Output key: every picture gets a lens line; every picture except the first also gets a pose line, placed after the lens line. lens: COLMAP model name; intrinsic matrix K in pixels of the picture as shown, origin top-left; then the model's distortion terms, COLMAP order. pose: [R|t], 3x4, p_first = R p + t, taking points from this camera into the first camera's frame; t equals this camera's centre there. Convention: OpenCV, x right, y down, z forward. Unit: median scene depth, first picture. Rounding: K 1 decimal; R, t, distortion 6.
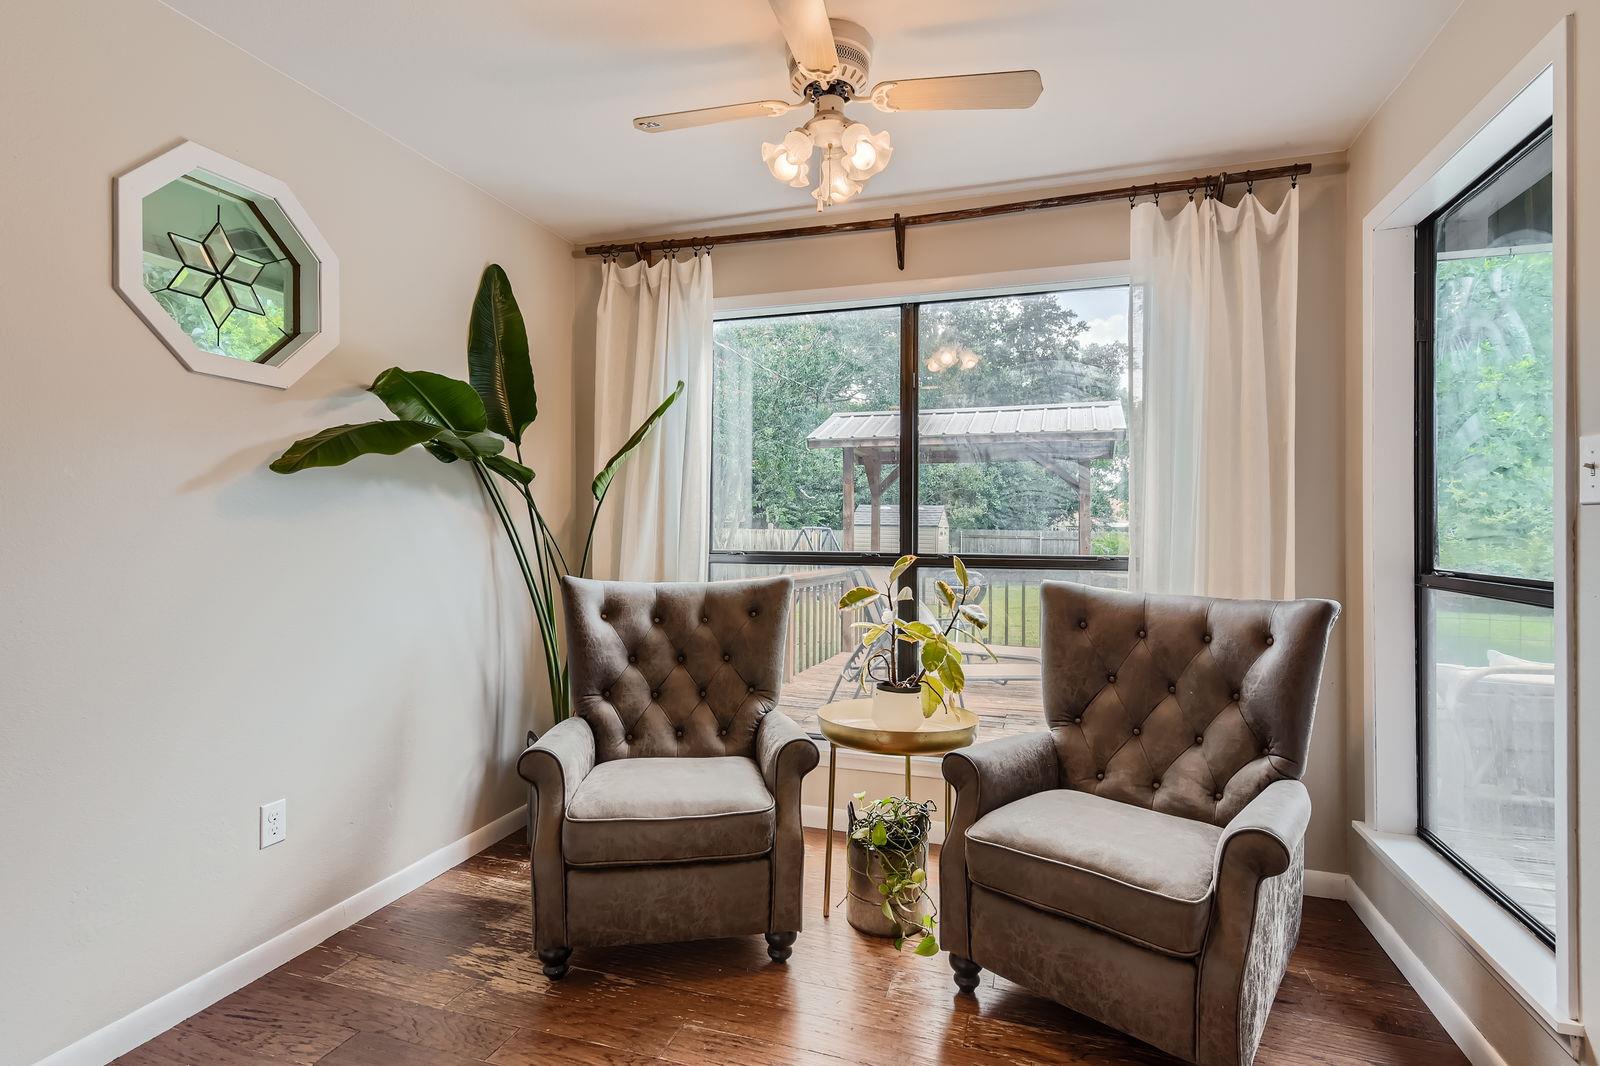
lens RADIAL K [[773.5, 0, 811.5], [0, 773.5, 526.3], [0, 0, 1]] dist [0.025890, -0.006044]
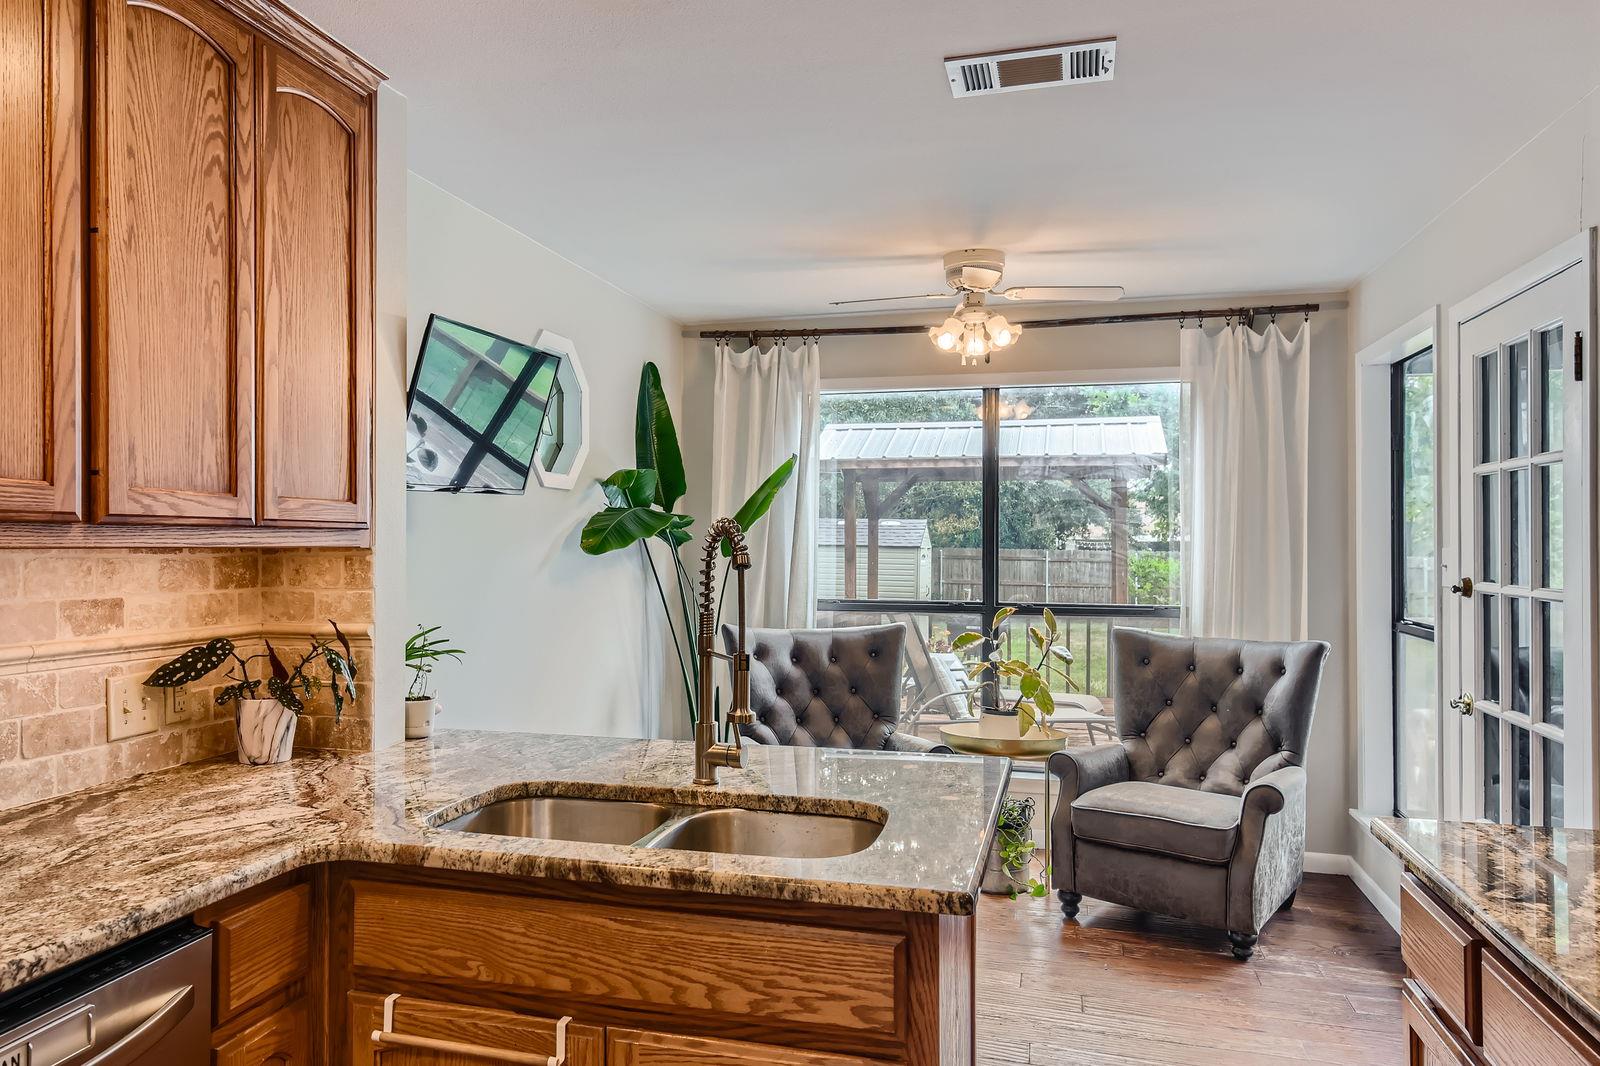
lens RADIAL K [[1100.1, 0, 736.4], [0, 1100.1, 537.2], [0, 0, 1]] dist [0.021014, -0.002647]
pose [[0.999770, -0.001624, 0.021382, -0.380208], [0.001640, 0.999998, -0.000717, -0.082026], [-0.021381, 0.000752, 0.999771, -0.842613]]
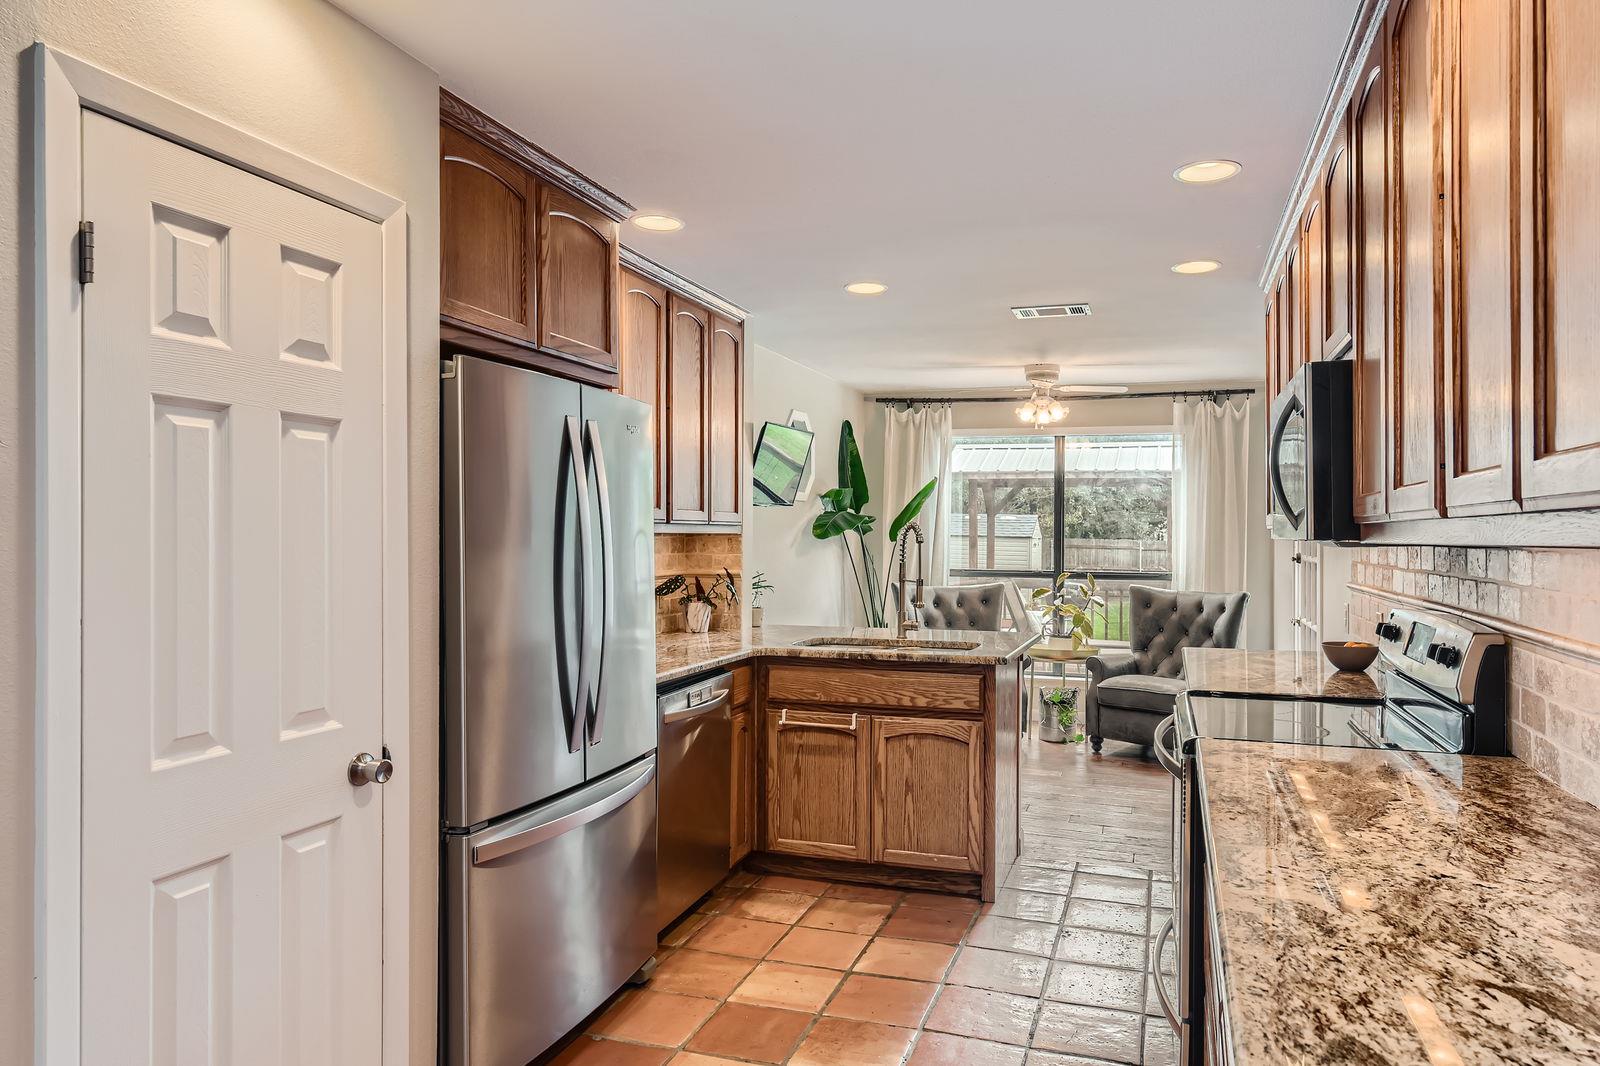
lens RADIAL K [[981.5, 0, 866.0], [0, 981.5, 530.3], [0, 0, 1]] dist [0.006423, 0.005061]
pose [[0.999923, 0.002142, 0.012263, -0.473236], [-0.002155, 0.999997, 0.000984, -0.083656], [-0.012261, -0.001010, 0.999924, -1.735807]]
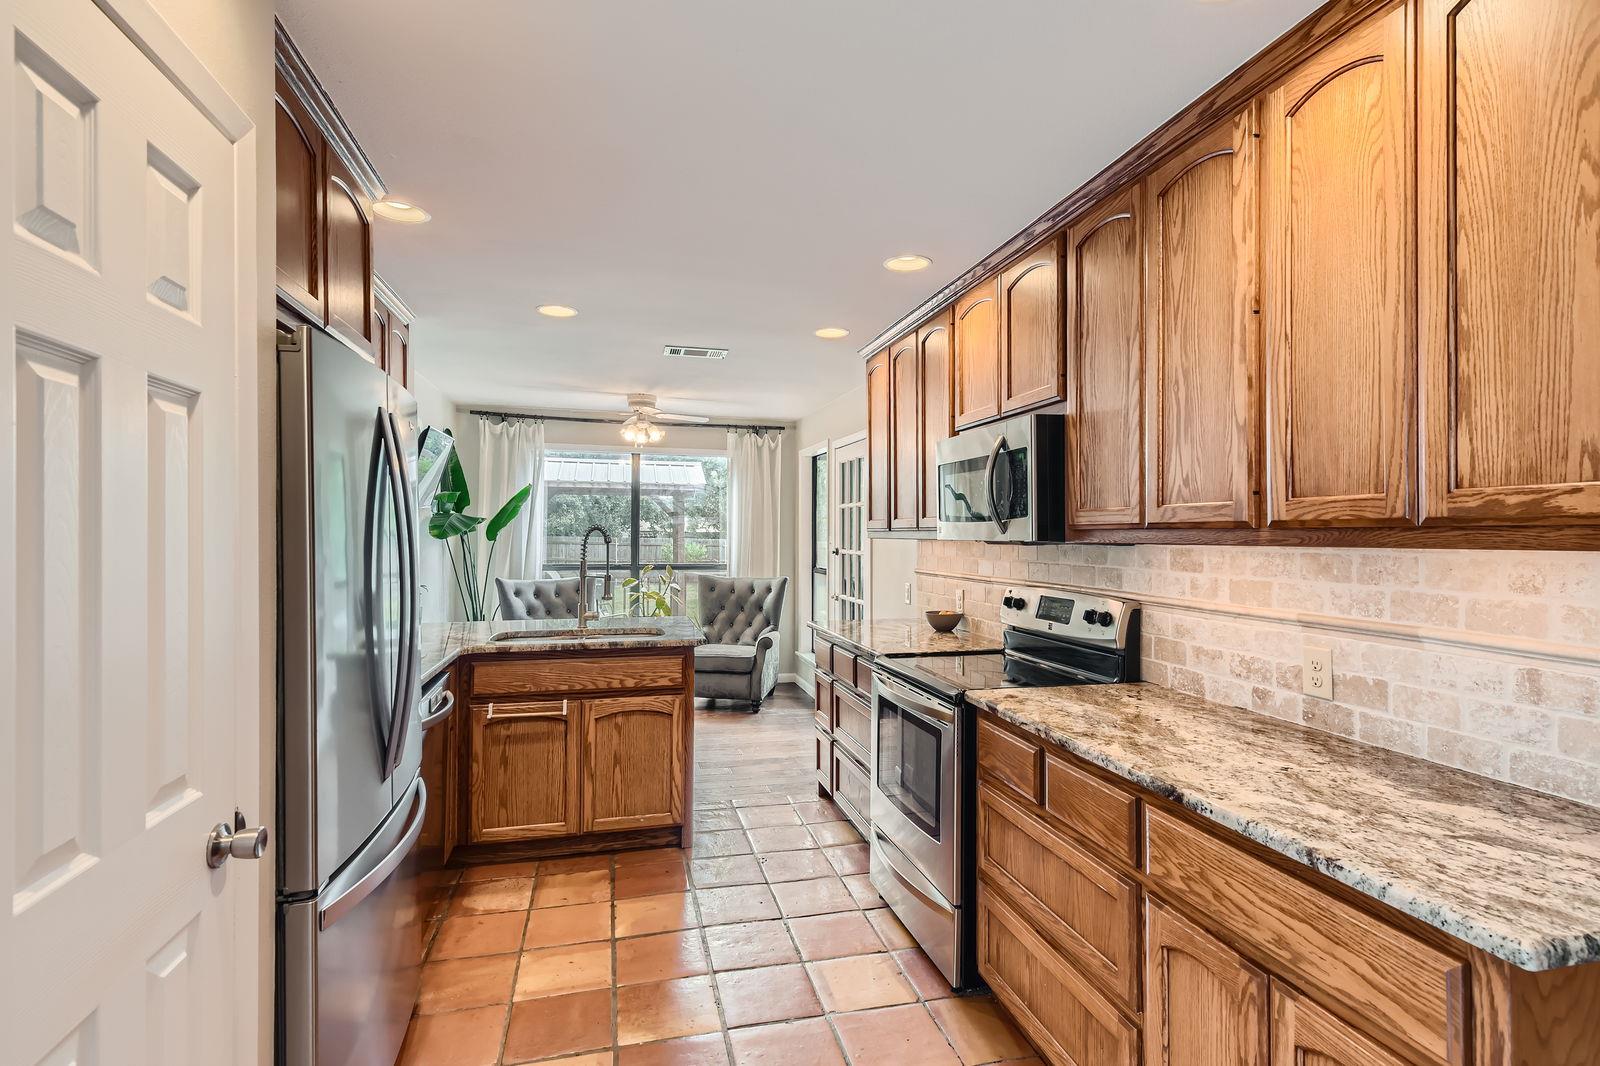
lens RADIAL K [[773.5, 0, 804.8], [0, 773.5, 528.3], [0, 0, 1]] dist [0.025890, -0.006044]
pose [[0.853114, 0.005224, 0.521699, -0.822257], [-0.004747, 0.999986, -0.002250, -0.087488], [-0.521703, -0.000557, 0.853127, -1.539807]]
